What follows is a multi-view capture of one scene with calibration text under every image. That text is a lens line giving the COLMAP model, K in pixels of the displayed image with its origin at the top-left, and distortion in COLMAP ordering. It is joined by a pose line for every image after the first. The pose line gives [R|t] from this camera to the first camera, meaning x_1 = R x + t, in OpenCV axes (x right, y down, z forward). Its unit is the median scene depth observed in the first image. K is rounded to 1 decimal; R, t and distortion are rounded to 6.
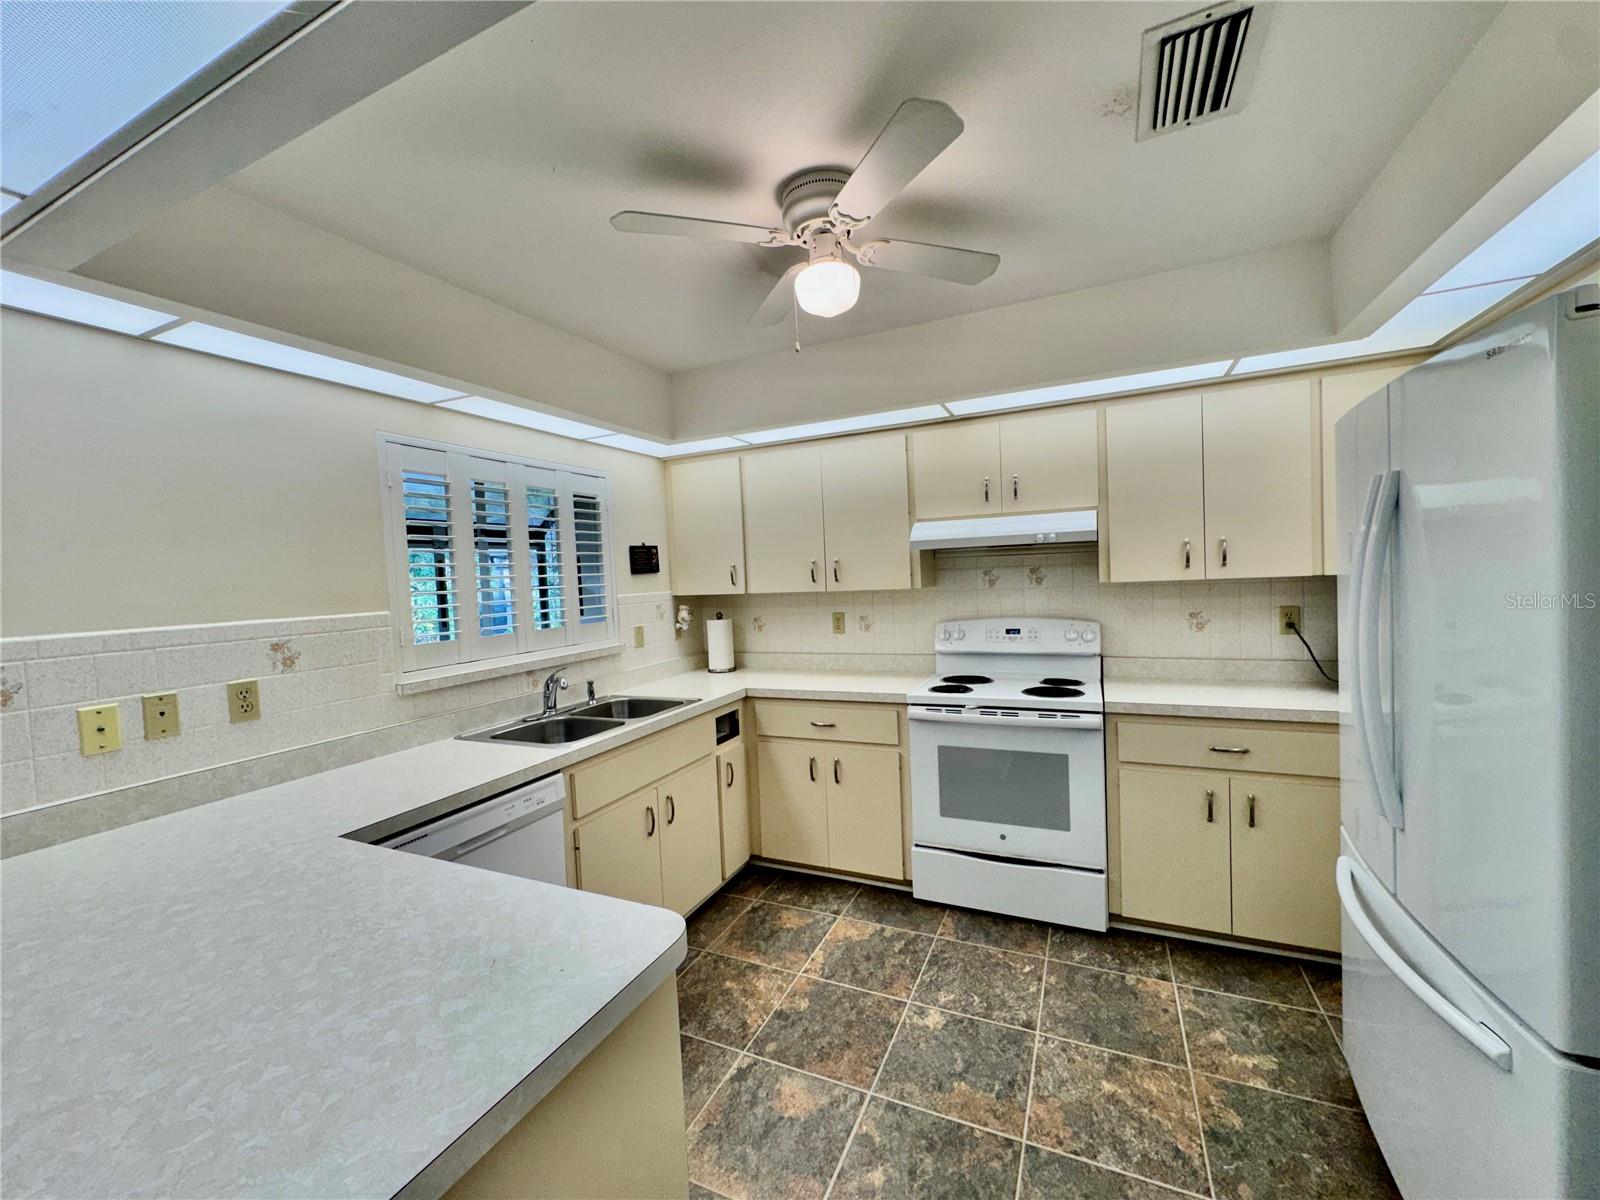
lens RADIAL K [[638.4, 0, 796.8], [0, 638.4, 598.3], [0, 0, 1]] dist [-0.003060, 0.000104]
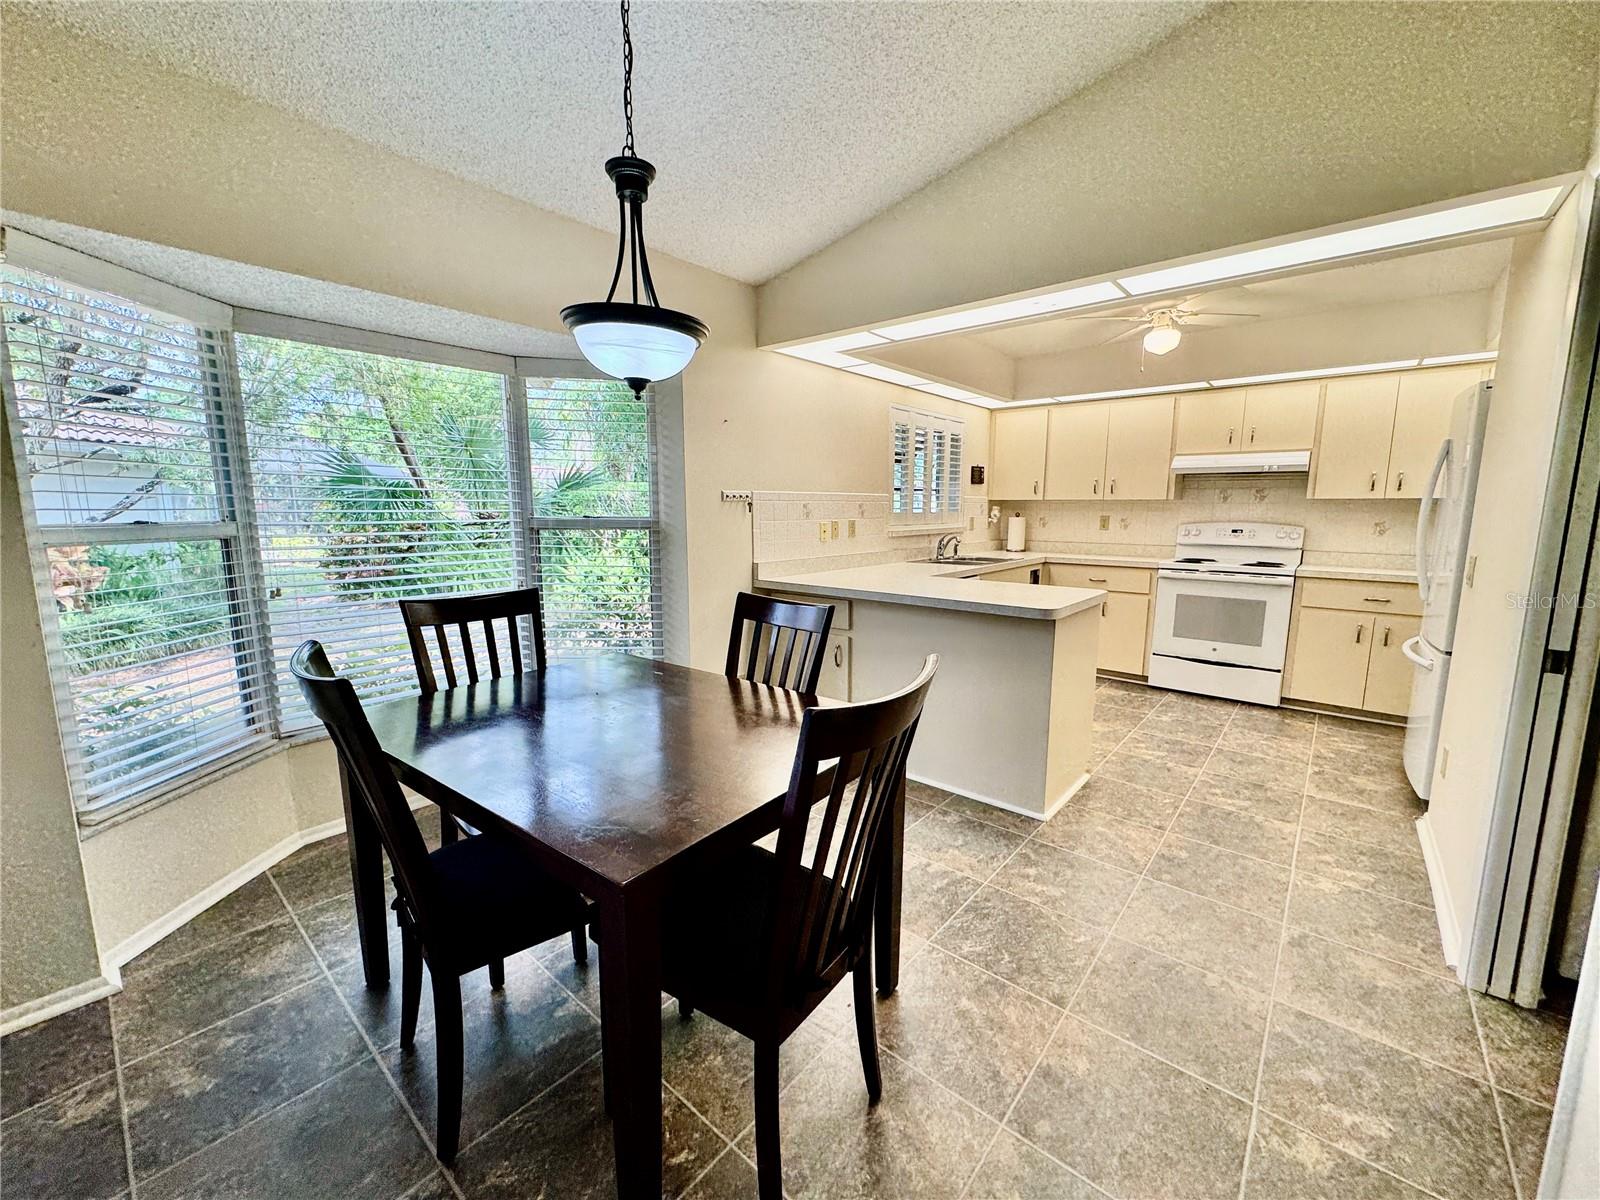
lens RADIAL K [[638.4, 0, 796.0], [0, 638.4, 598.3], [0, 0, 1]] dist [-0.003060, 0.000104]
pose [[0.961464, 0.084795, -0.261529, -0.289676], [-0.054685, 0.991225, 0.120342, 0.095892], [0.269439, -0.101403, 0.957664, -0.834420]]
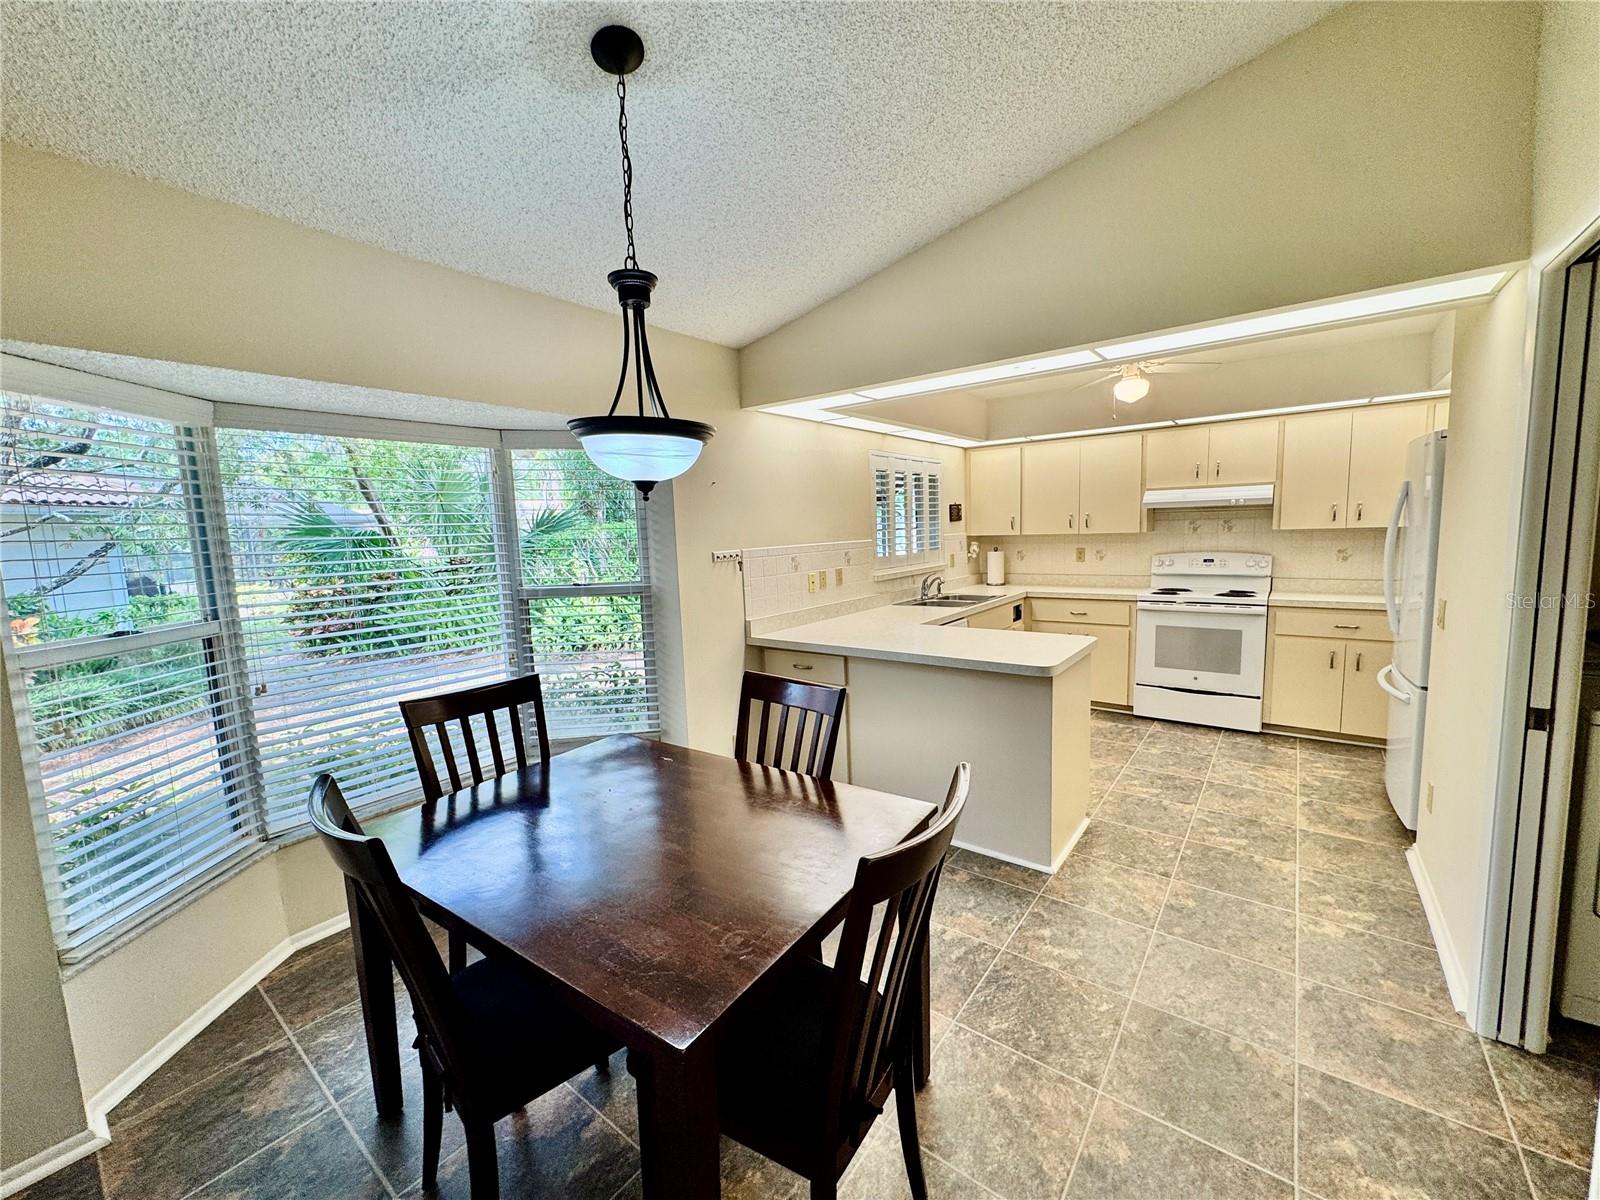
lens RADIAL K [[638.4, 0, 796.2], [0, 638.4, 598.5], [0, 0, 1]] dist [-0.003060, 0.000104]
pose [[0.974316, 0.034448, -0.222534, -0.330428], [-0.015685, 0.996211, 0.085539, 0.029753], [0.224637, -0.079851, 0.971165, -0.839662]]
